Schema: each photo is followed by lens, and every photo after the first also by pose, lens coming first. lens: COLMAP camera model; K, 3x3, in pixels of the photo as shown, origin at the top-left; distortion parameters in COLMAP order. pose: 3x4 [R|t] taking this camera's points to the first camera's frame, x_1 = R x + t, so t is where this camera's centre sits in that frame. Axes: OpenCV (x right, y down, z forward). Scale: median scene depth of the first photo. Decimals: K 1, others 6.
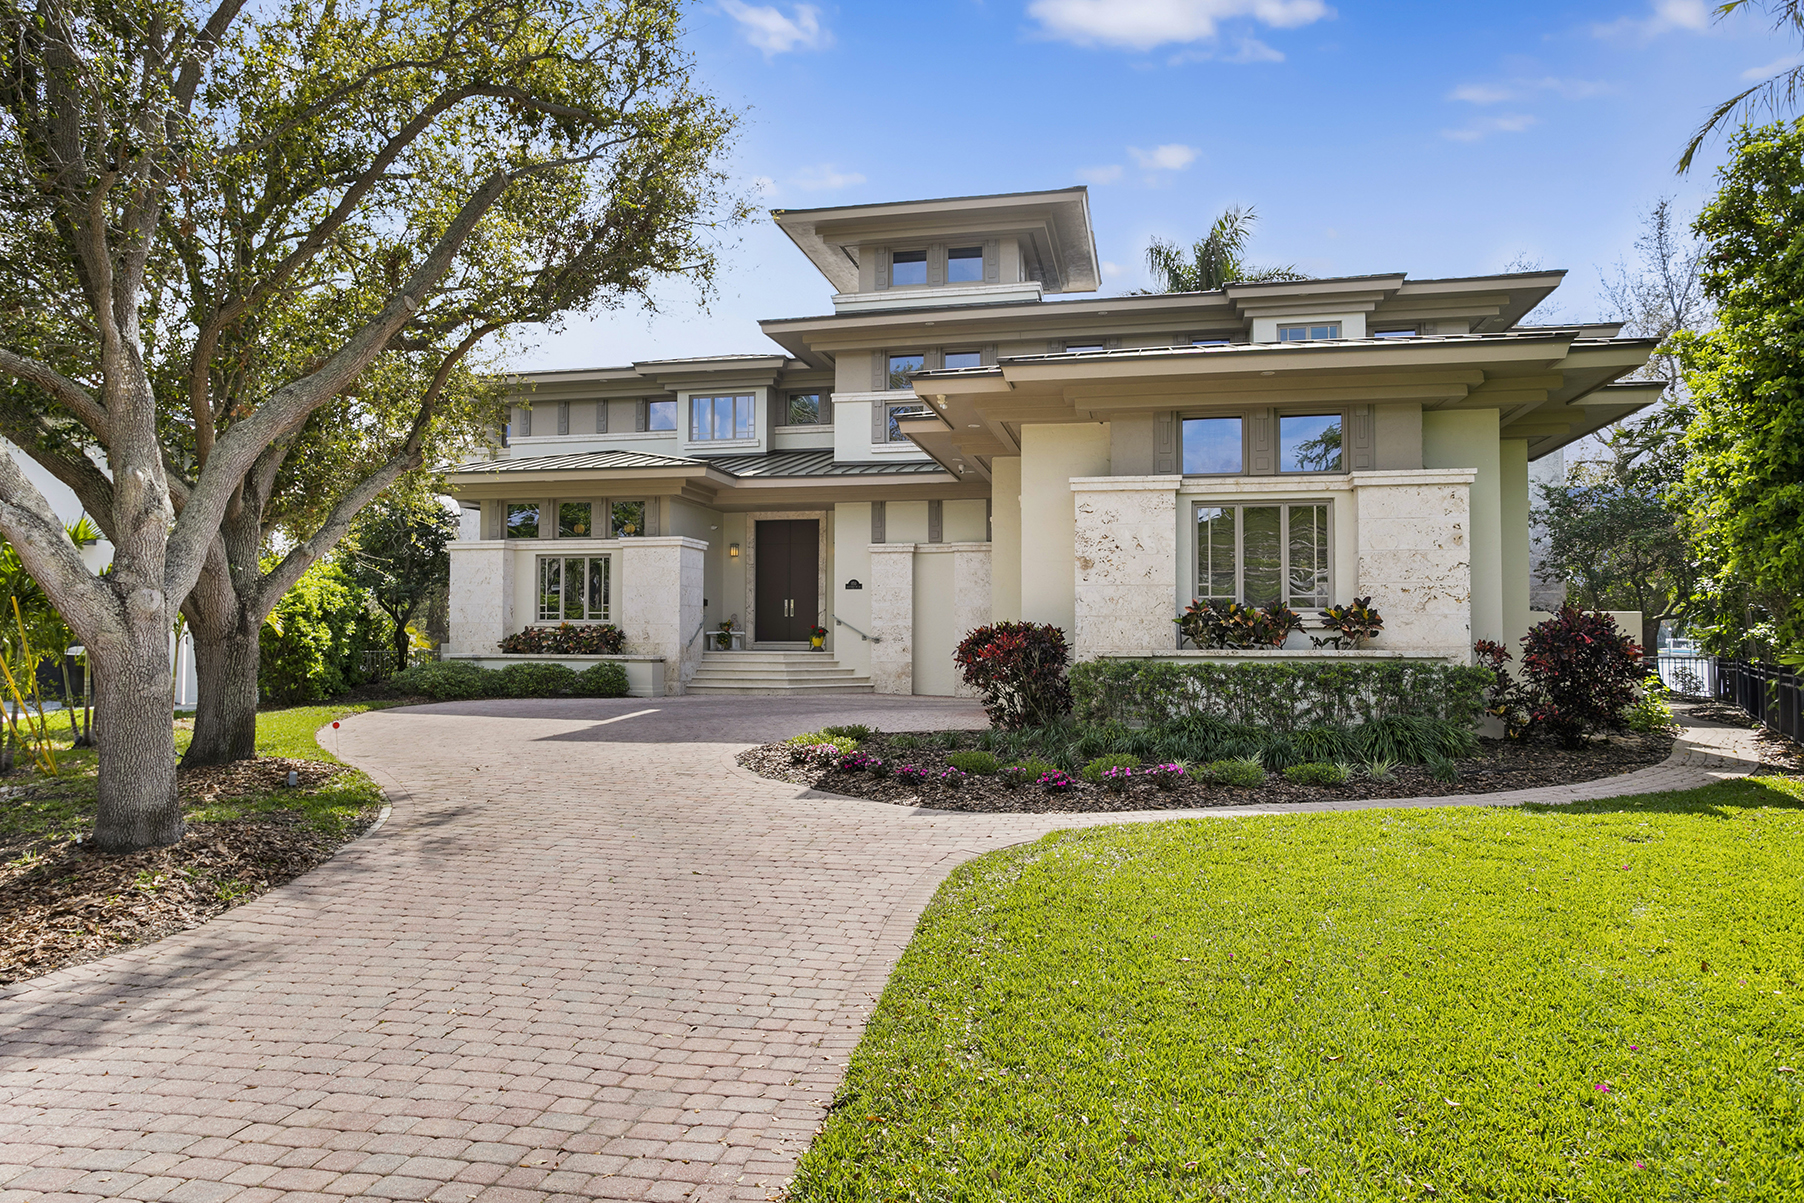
lens RADIAL K [[1222.2, 0, 904.3], [0, 1222.2, 604.2], [0, 0, 1]] dist [-0.000610, -0.000011]
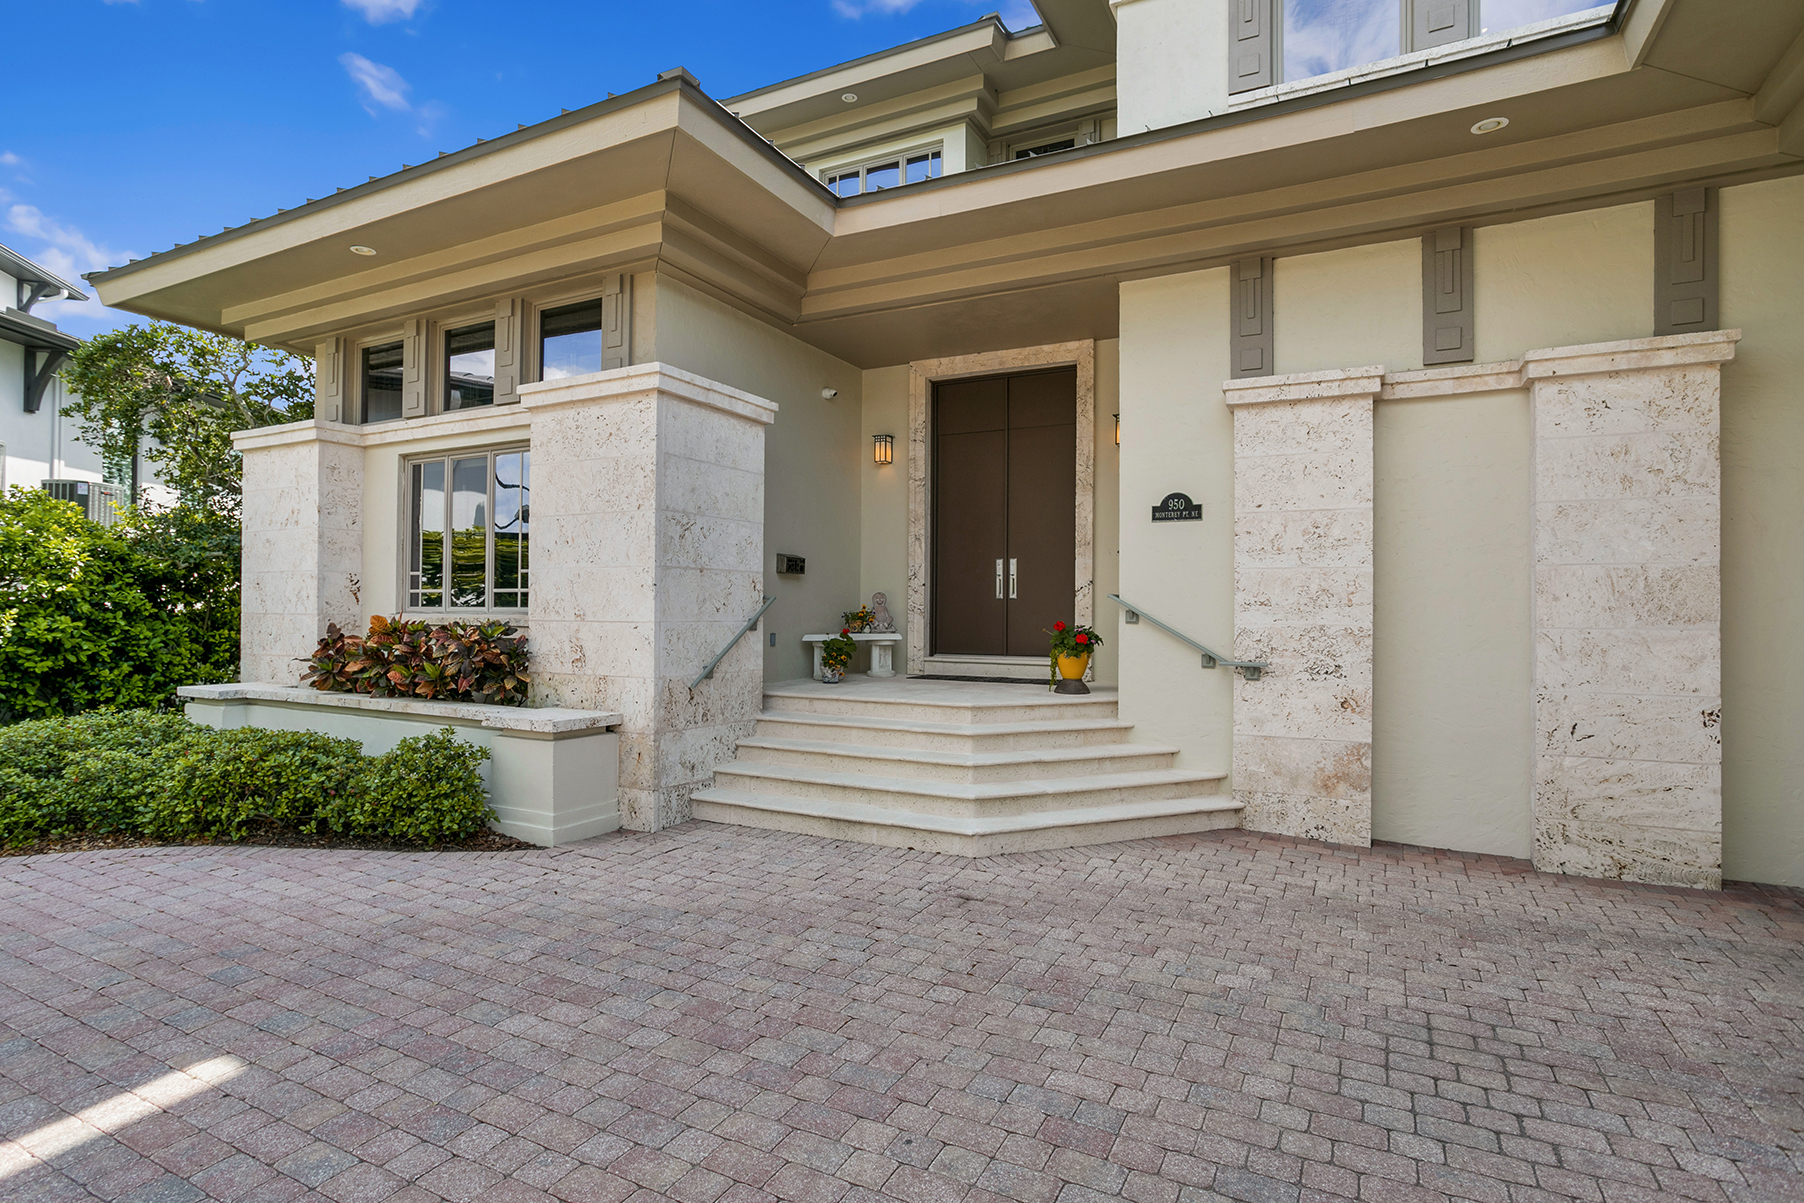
lens RADIAL K [[946.9, 0, 895.1], [0, 946.9, 602.5], [0, 0, 1]] dist [-0.036878, 0.001264]
pose [[0.965237, 0.000765, -0.261377, -0.049037], [0.004103, 0.999828, 0.018081, 0.005984], [0.261345, -0.018525, 0.965068, 0.728514]]
